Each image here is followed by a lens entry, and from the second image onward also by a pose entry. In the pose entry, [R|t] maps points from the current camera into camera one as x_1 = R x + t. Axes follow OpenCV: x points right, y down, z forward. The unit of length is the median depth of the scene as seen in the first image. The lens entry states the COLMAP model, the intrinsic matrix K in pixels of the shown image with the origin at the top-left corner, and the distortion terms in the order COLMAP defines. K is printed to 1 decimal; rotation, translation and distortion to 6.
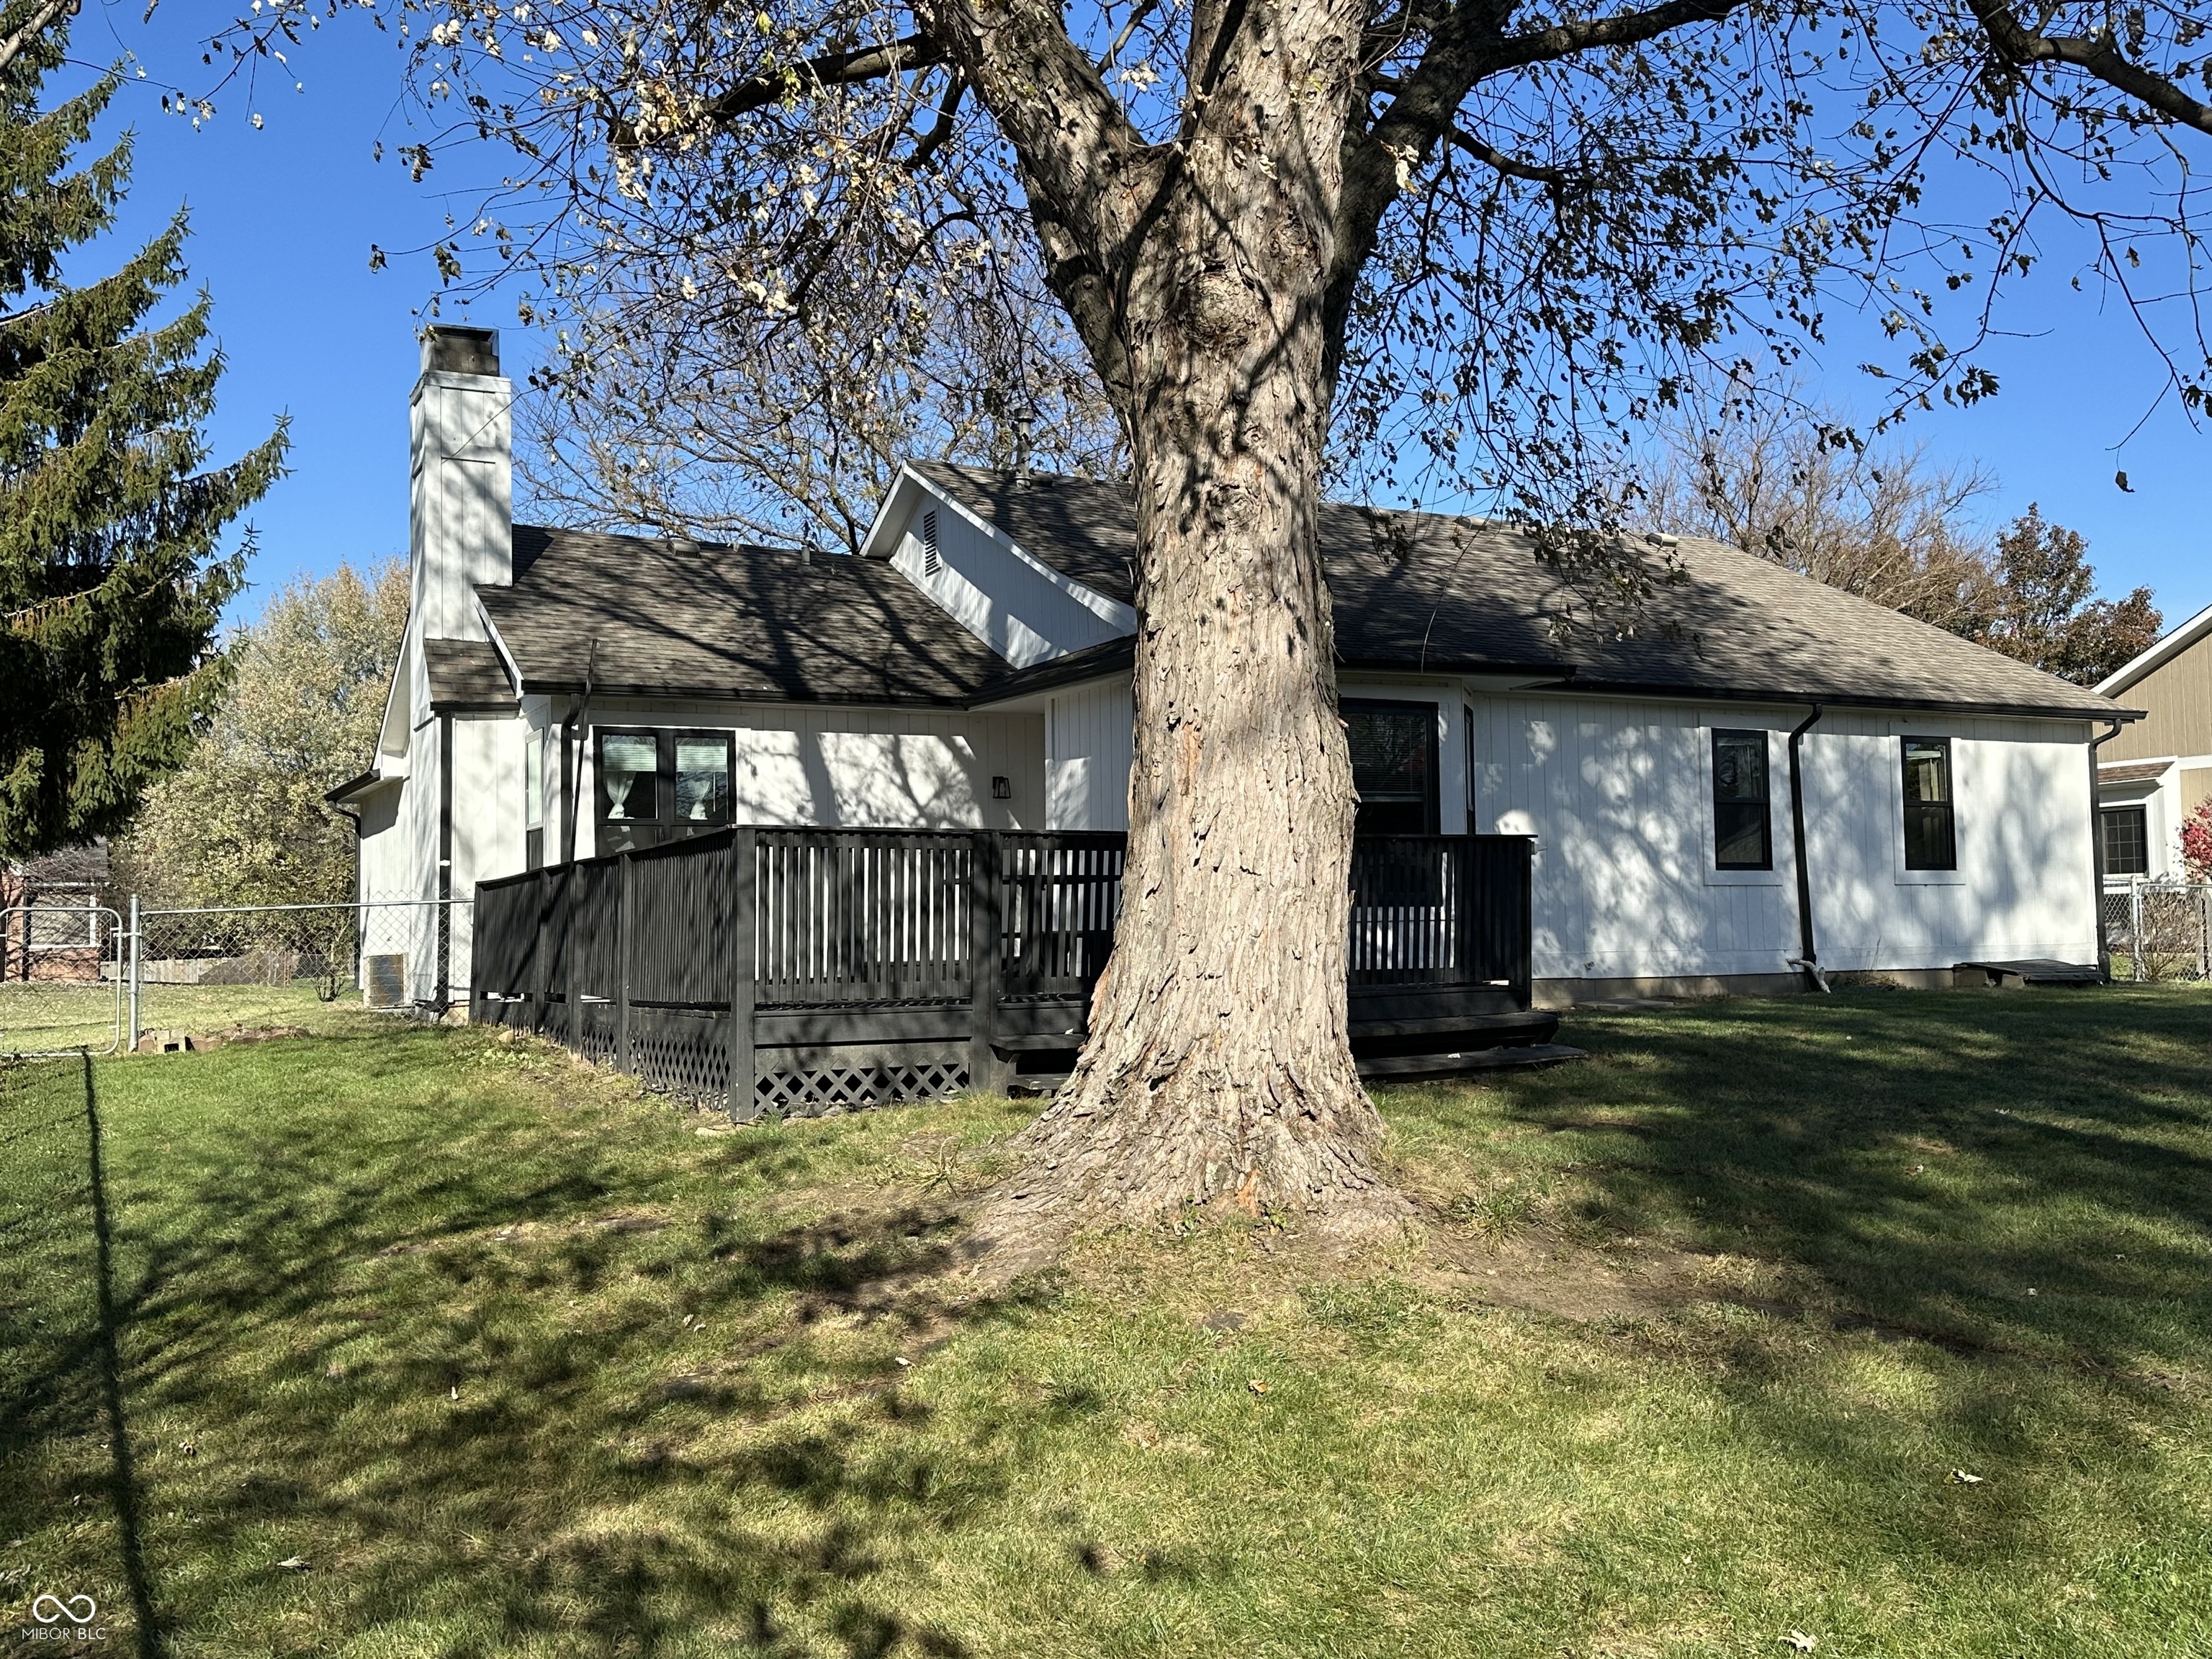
lens RADIAL K [[2010.1, 0, 1102.1], [0, 2010.1, 839.9], [0, 0, 1]] dist [0.024519, 0.001599]
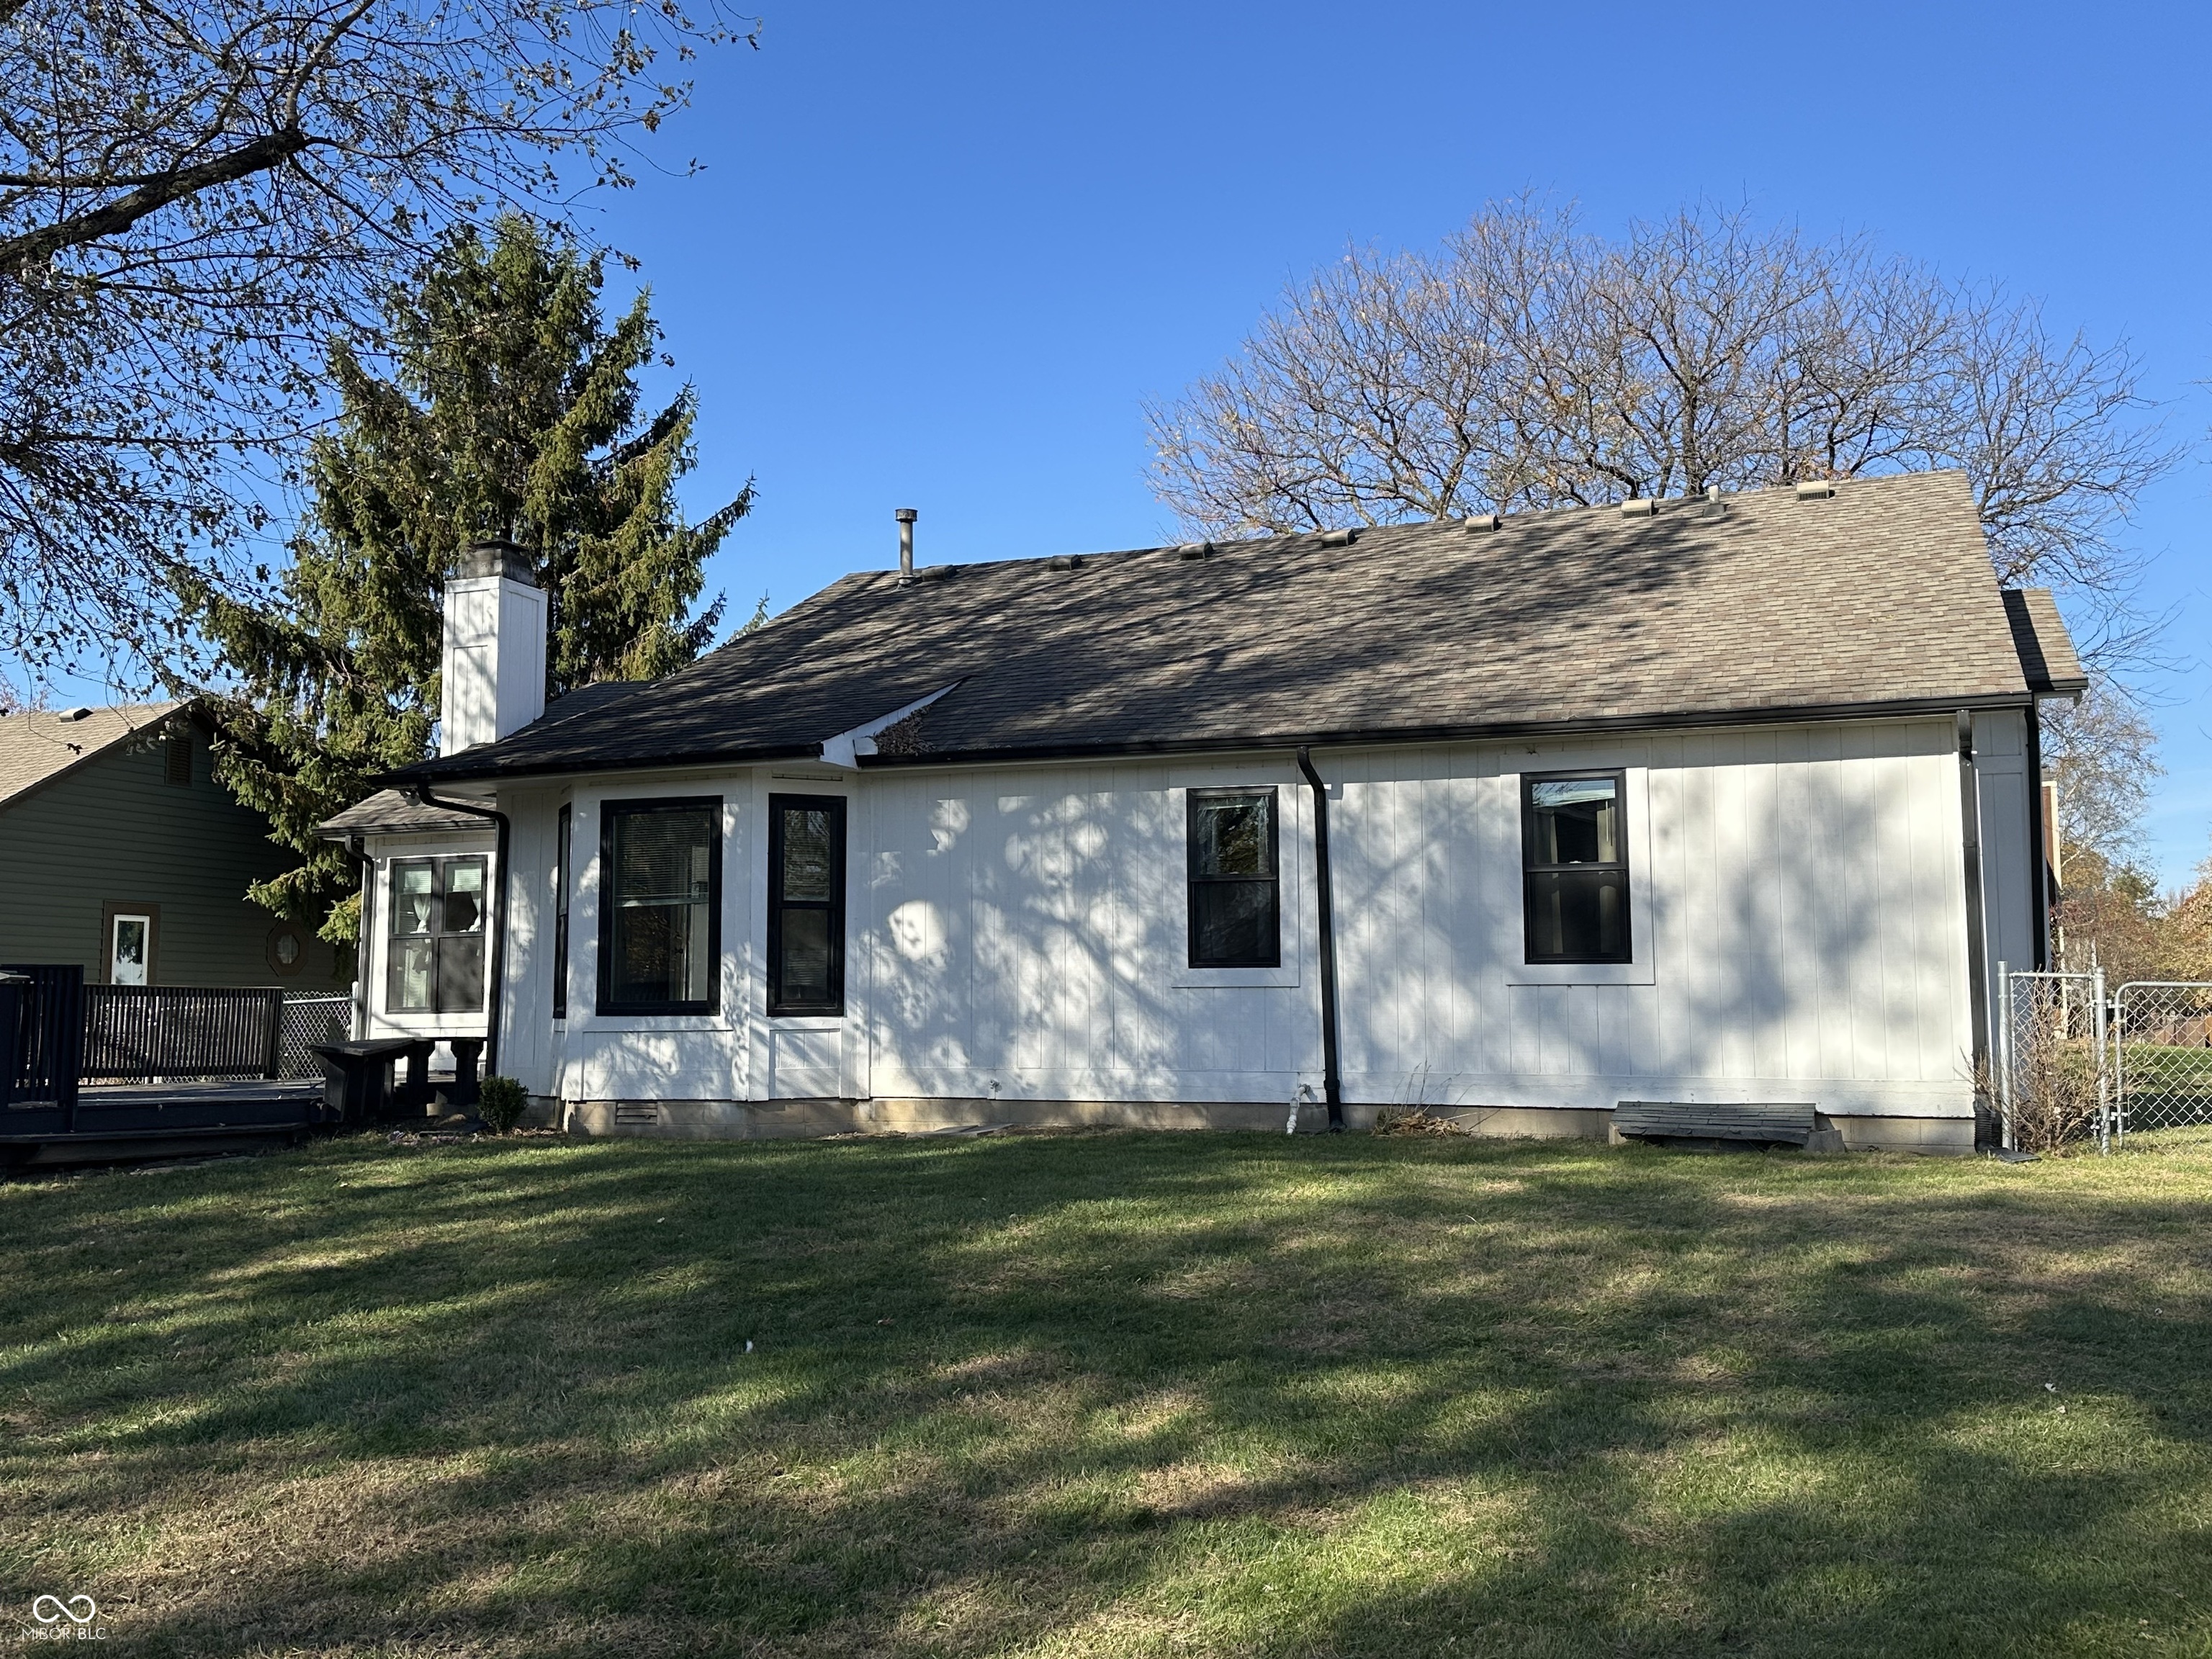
lens RADIAL K [[2010.1, 0, 1102.4], [0, 2010.1, 824.3], [0, 0, 1]] dist [0.024519, 0.001599]
pose [[0.670169, -0.057379, -0.739987, 0.874854], [0.025572, 0.998200, -0.054242, 0.000651], [0.741768, 0.017428, 0.670430, 0.451440]]
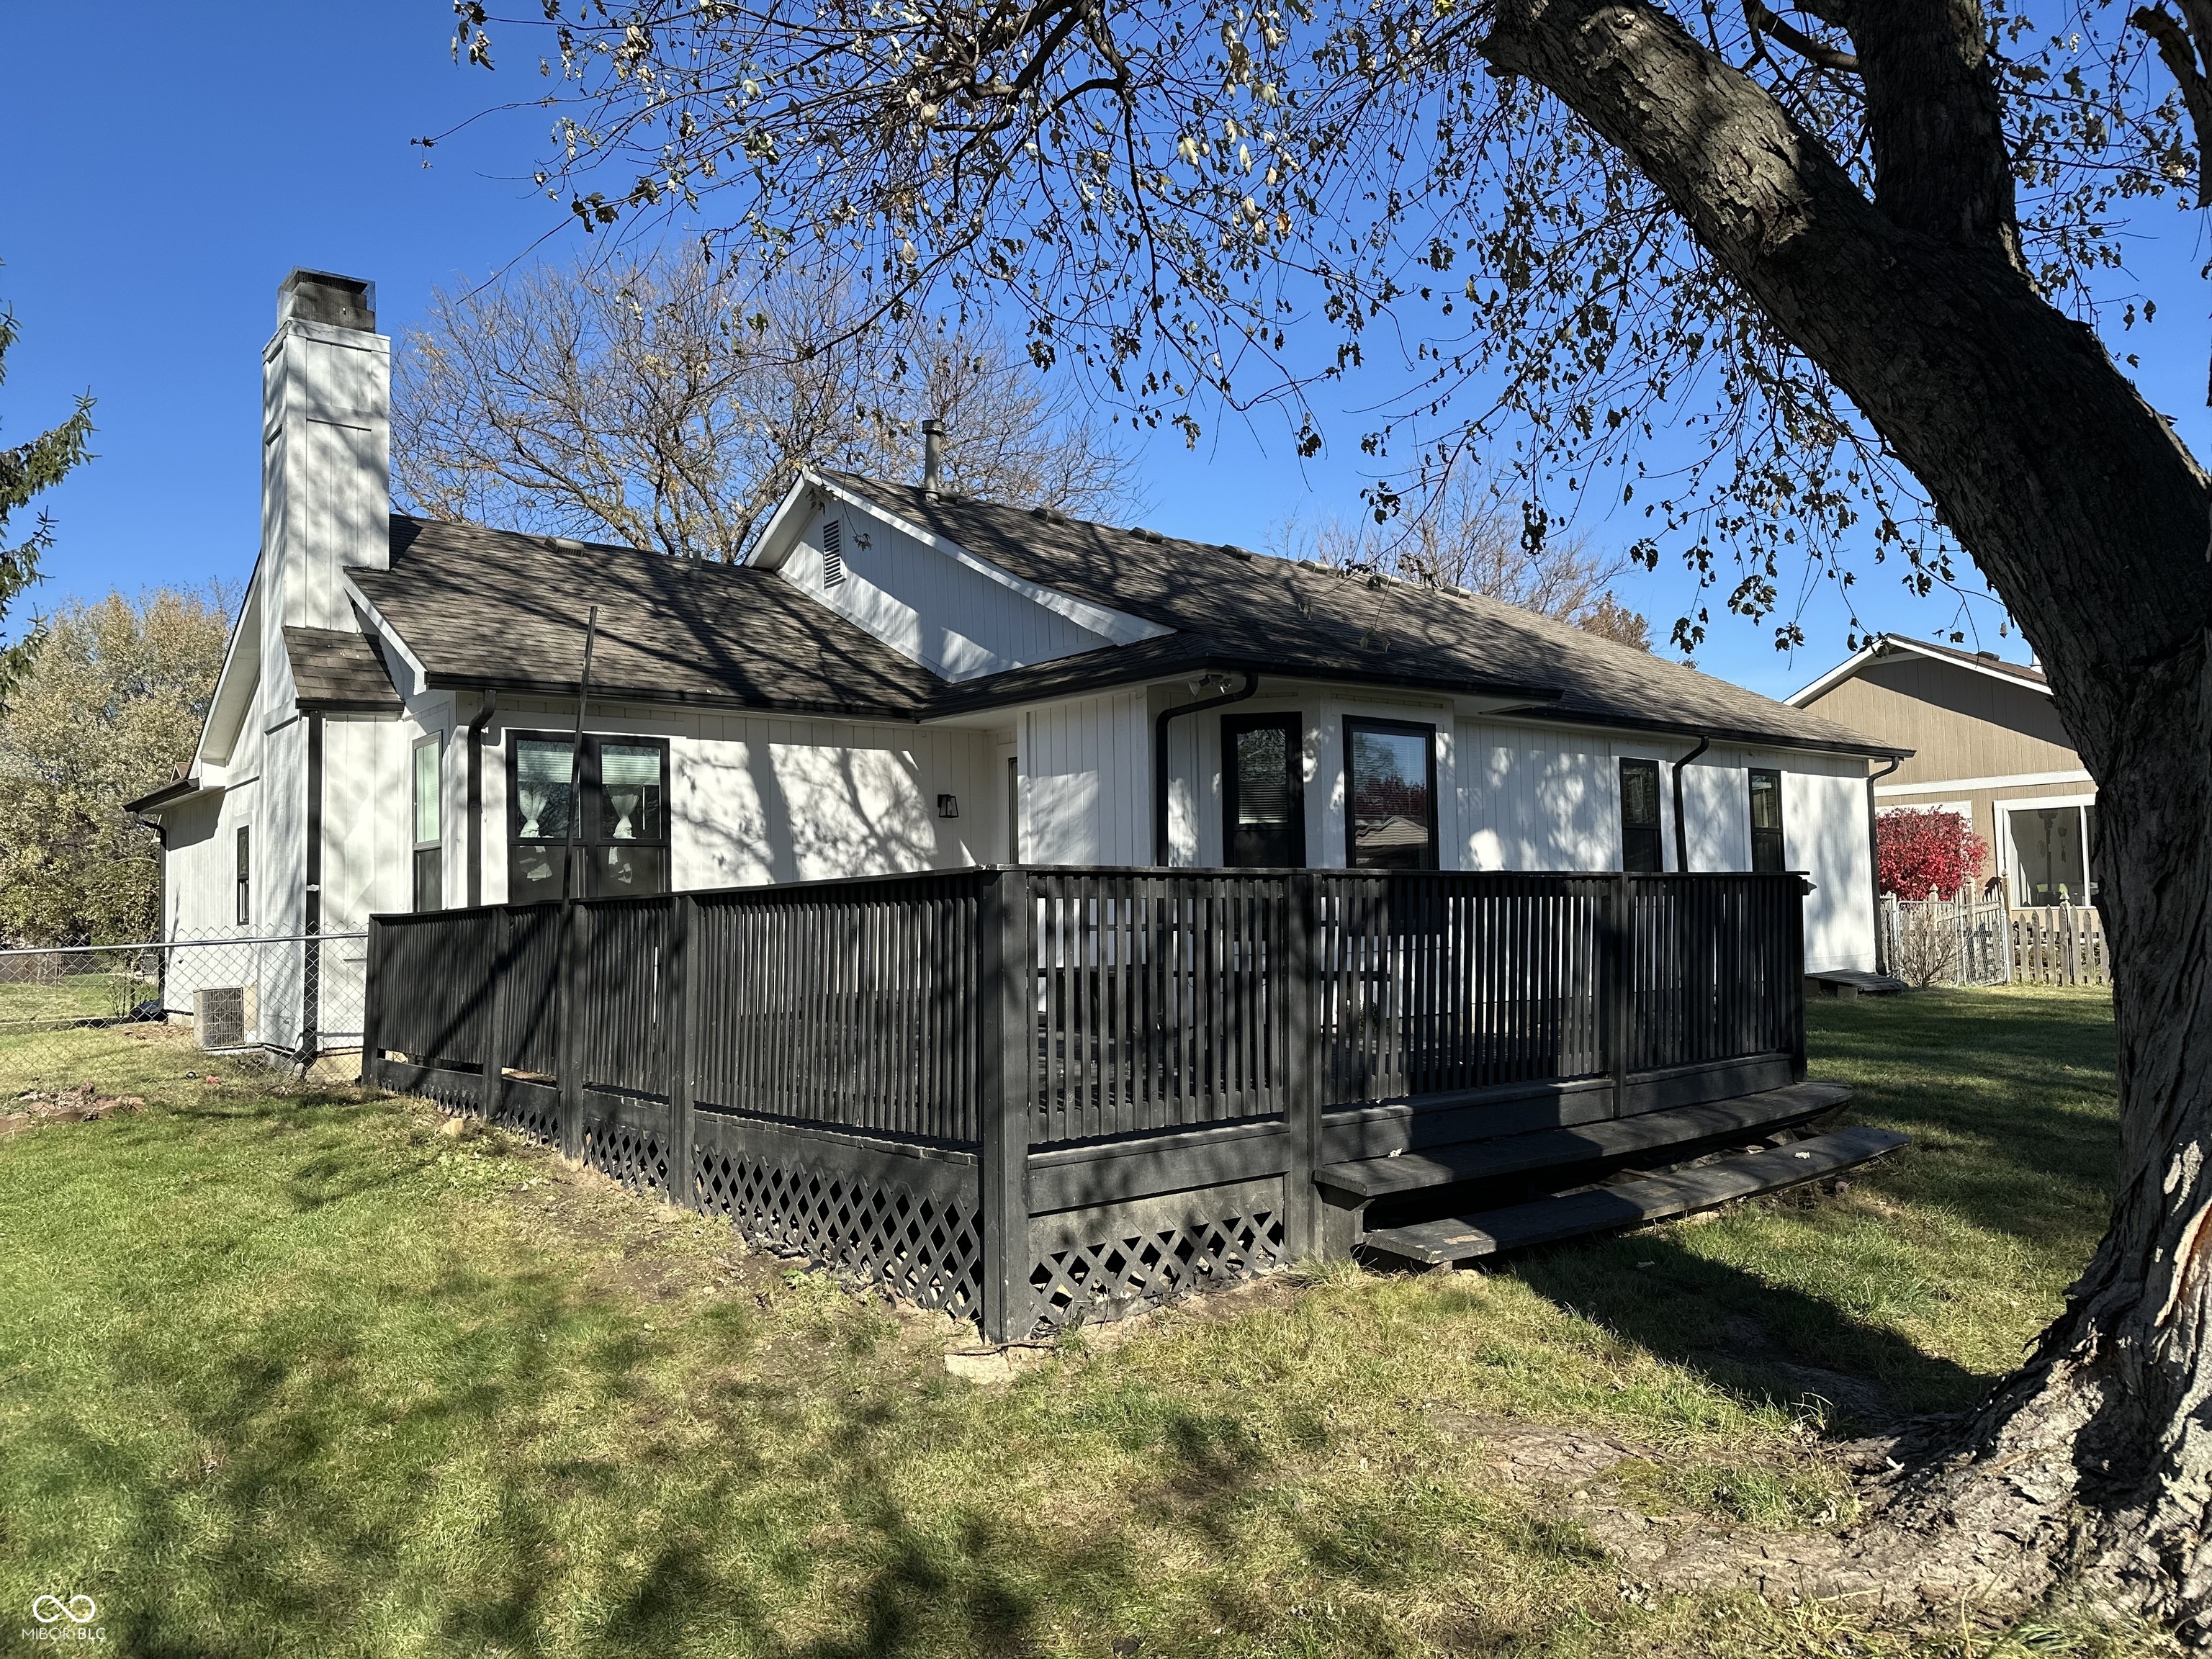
lens RADIAL K [[1561.8, 0, 1115.5], [0, 1561.8, 836.3], [0, 0, 1]] dist [-0.001364, 0.004374]
pose [[0.976310, 0.006883, 0.216268, -0.130791], [-0.005439, 0.999959, -0.007275, -0.006909], [-0.216309, 0.005926, 0.976307, 0.266234]]
